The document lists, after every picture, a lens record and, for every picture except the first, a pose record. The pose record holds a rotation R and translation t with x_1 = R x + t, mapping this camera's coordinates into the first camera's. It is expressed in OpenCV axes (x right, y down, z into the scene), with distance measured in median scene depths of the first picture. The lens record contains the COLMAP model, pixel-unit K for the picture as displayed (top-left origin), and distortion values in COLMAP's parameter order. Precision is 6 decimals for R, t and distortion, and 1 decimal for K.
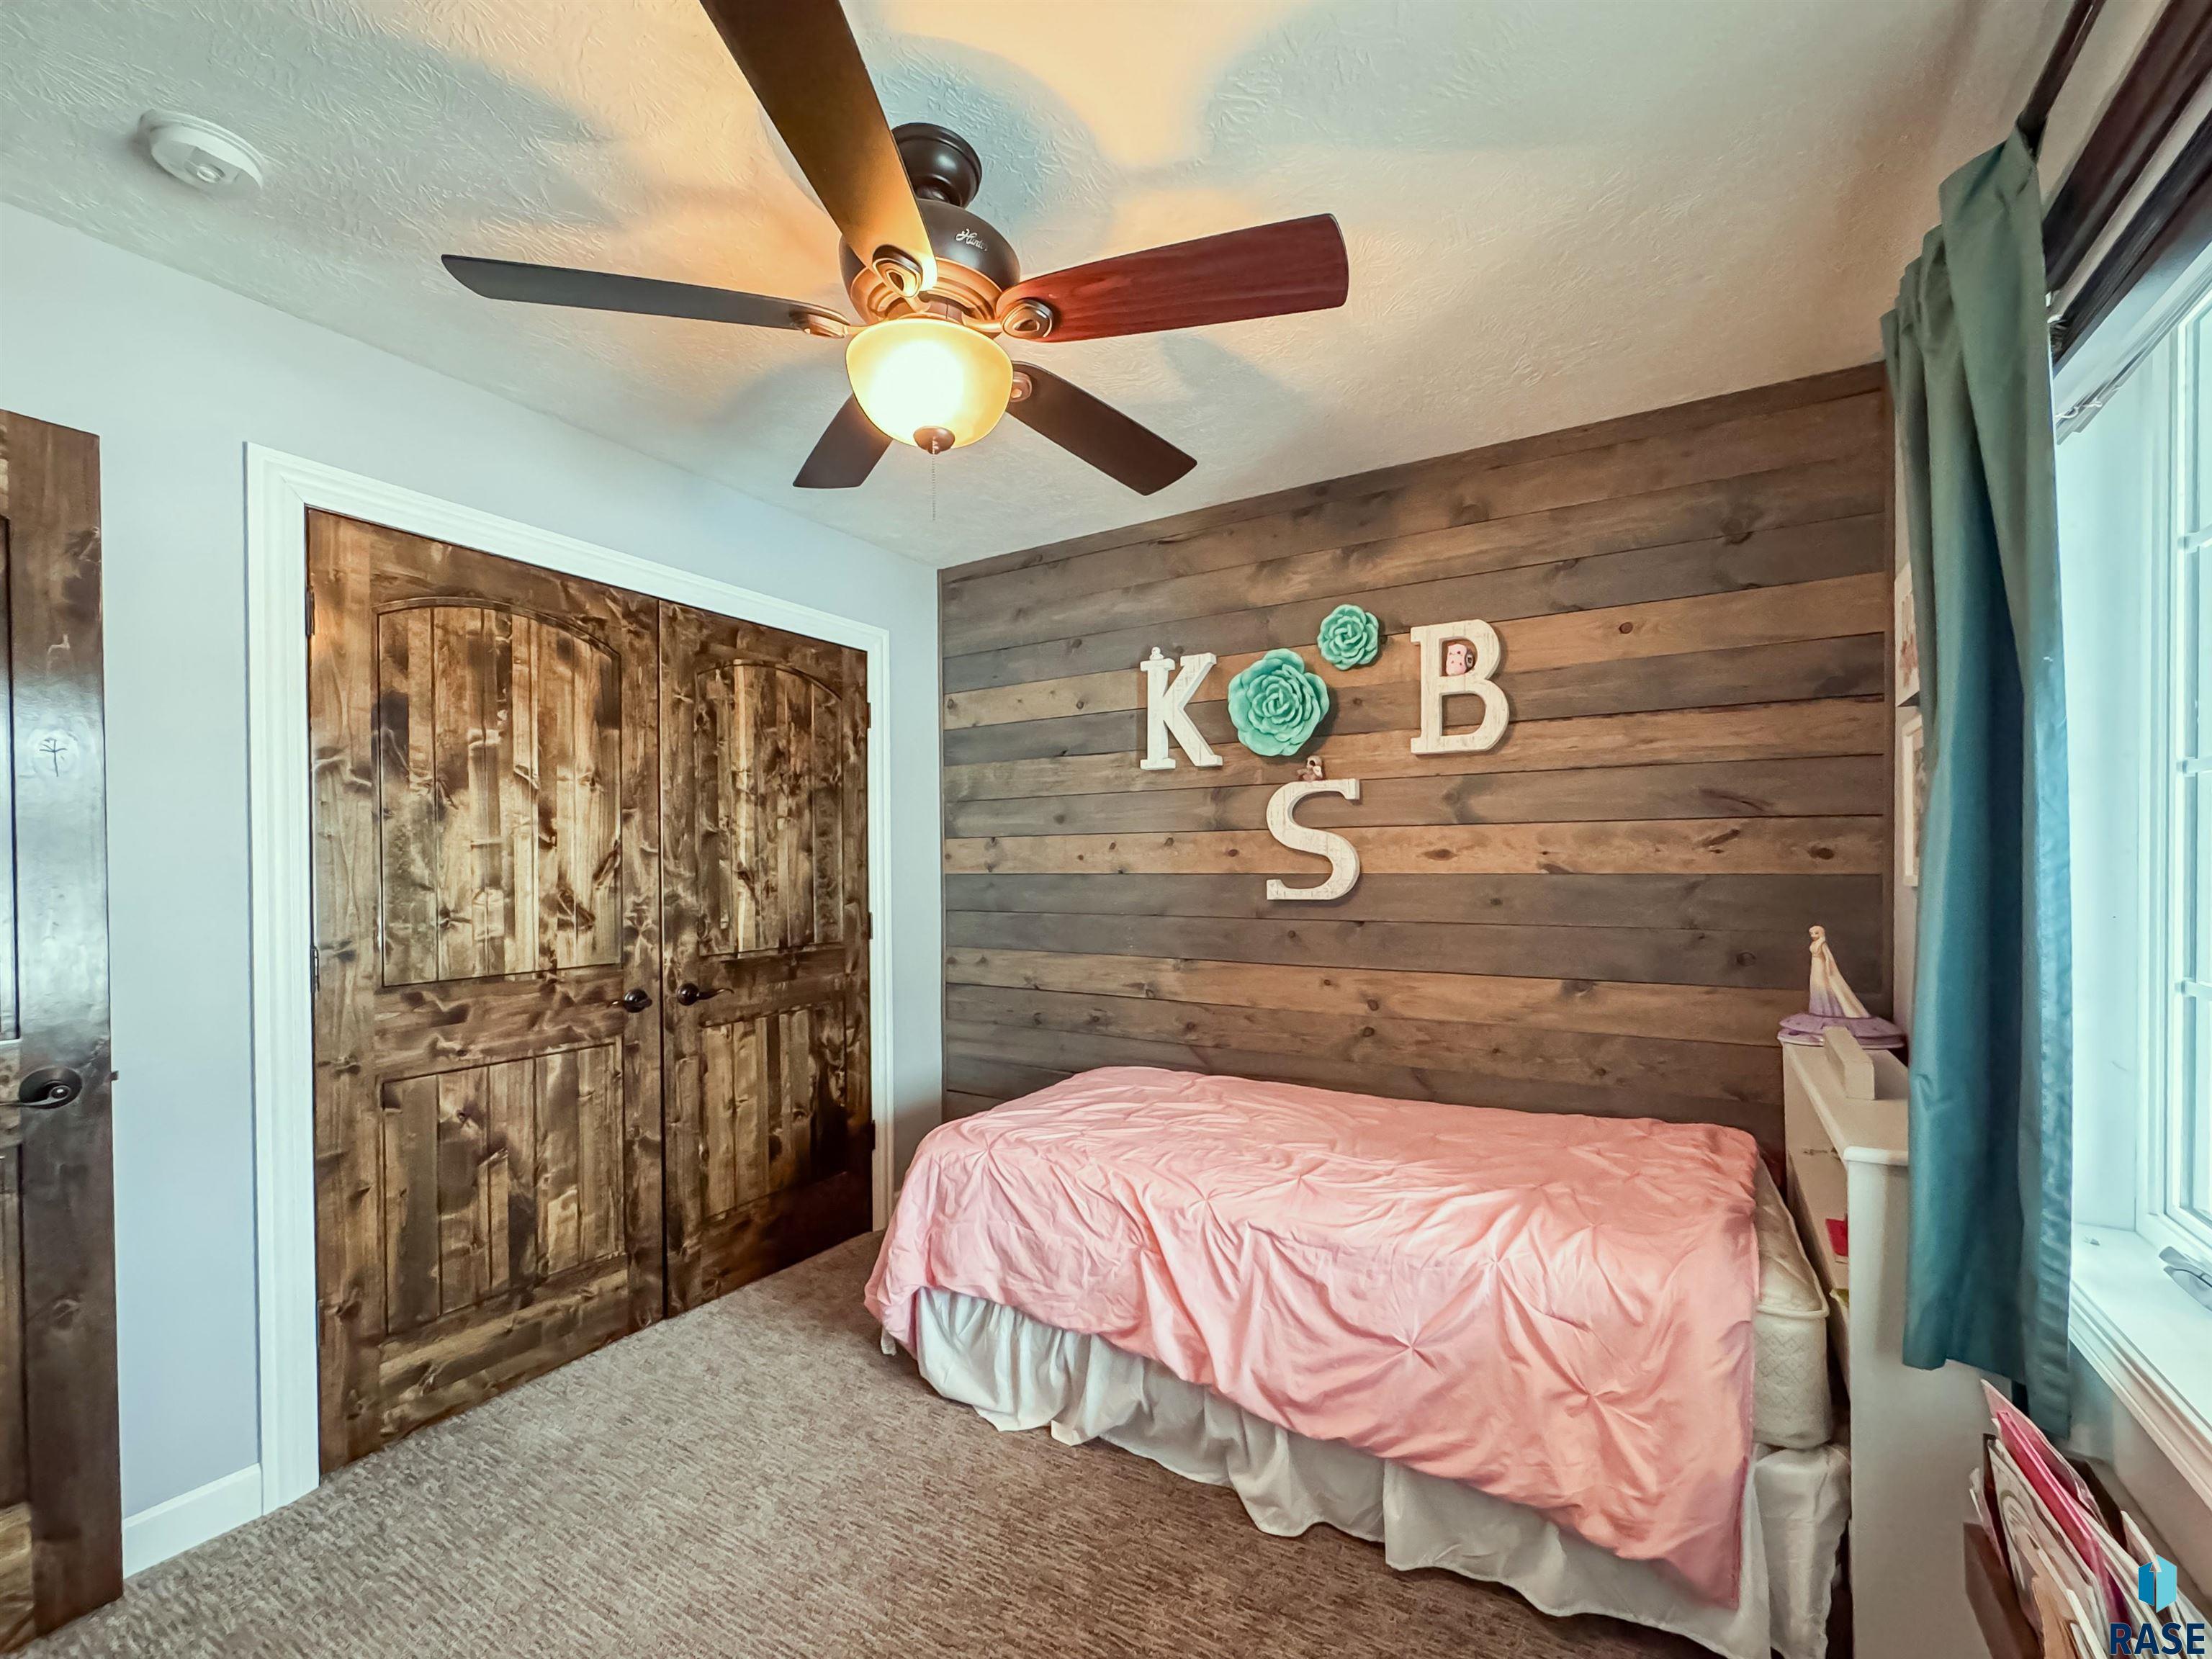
lens RADIAL K [[894.1, 0, 1118.1], [0, 894.1, 869.4], [0, 0, 1]] dist [-0.002478, -0.000161]
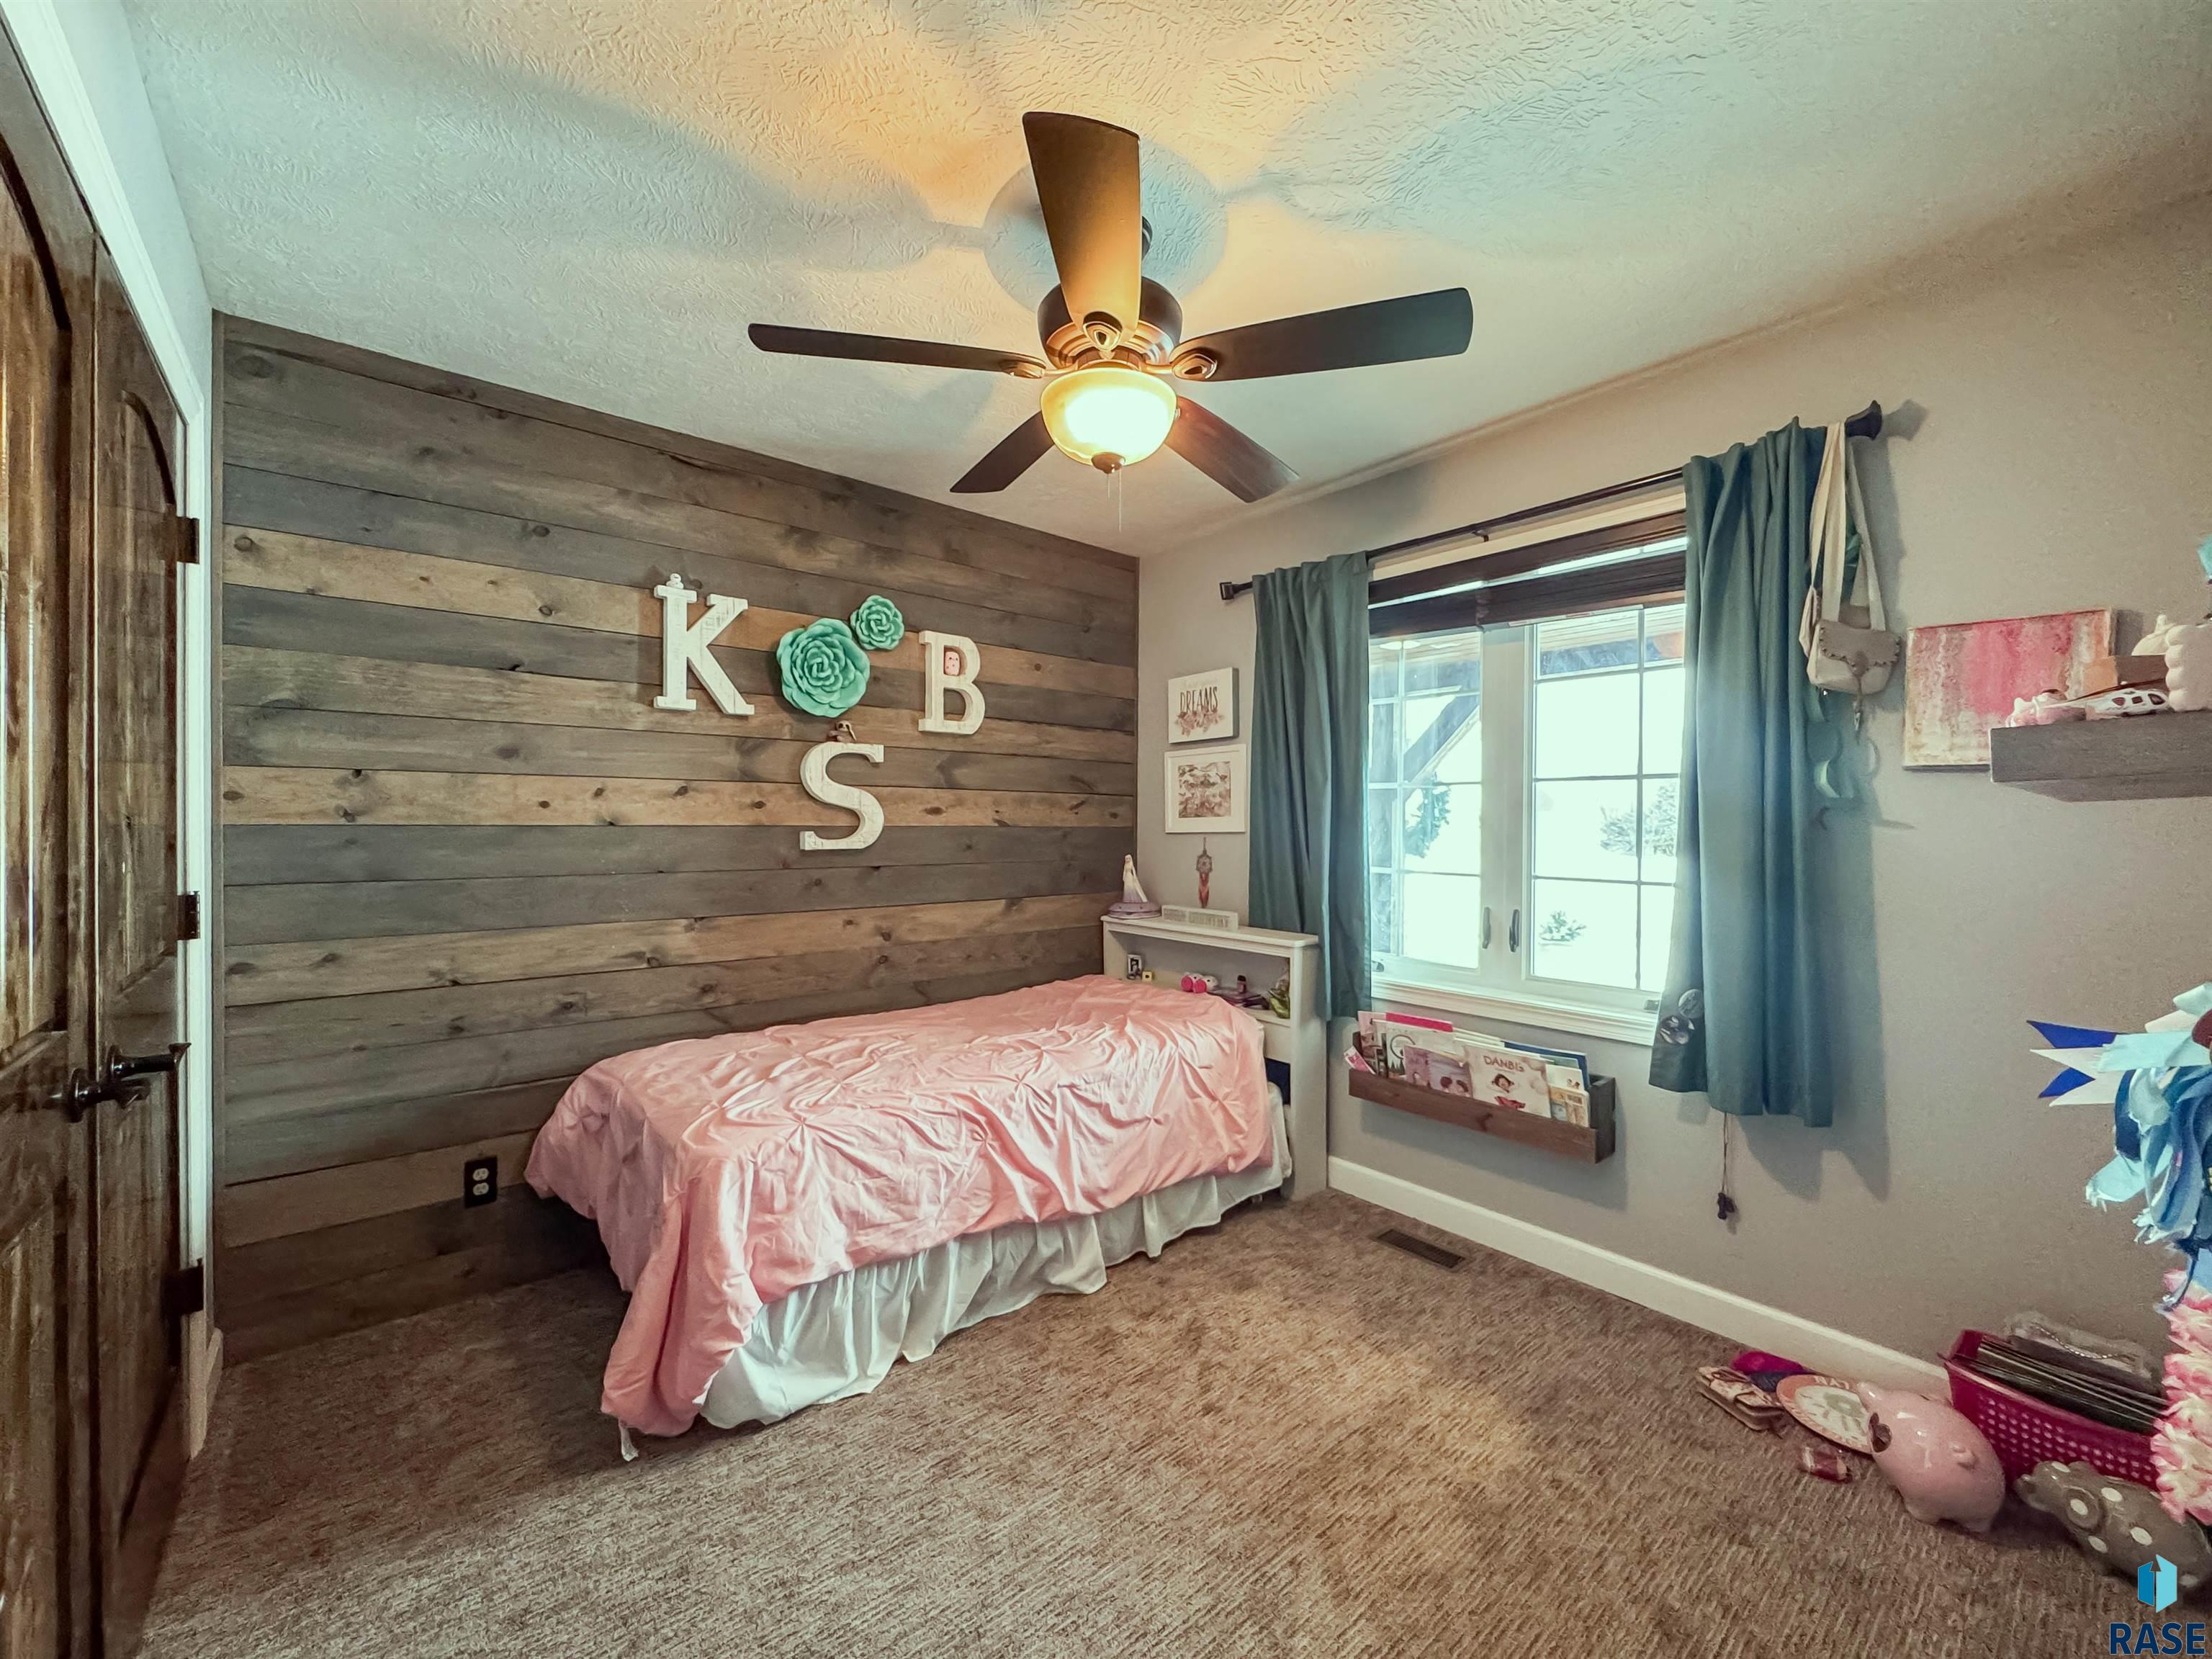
lens RADIAL K [[894.1, 0, 1096.4], [0, 894.1, 827.0], [0, 0, 1]] dist [-0.002478, -0.000161]
pose [[0.338537, 0.004742, 0.940941, -0.757782], [-0.001703, 0.999989, -0.004427, 0.011114], [-0.940951, -0.000103, 0.338542, 0.341023]]
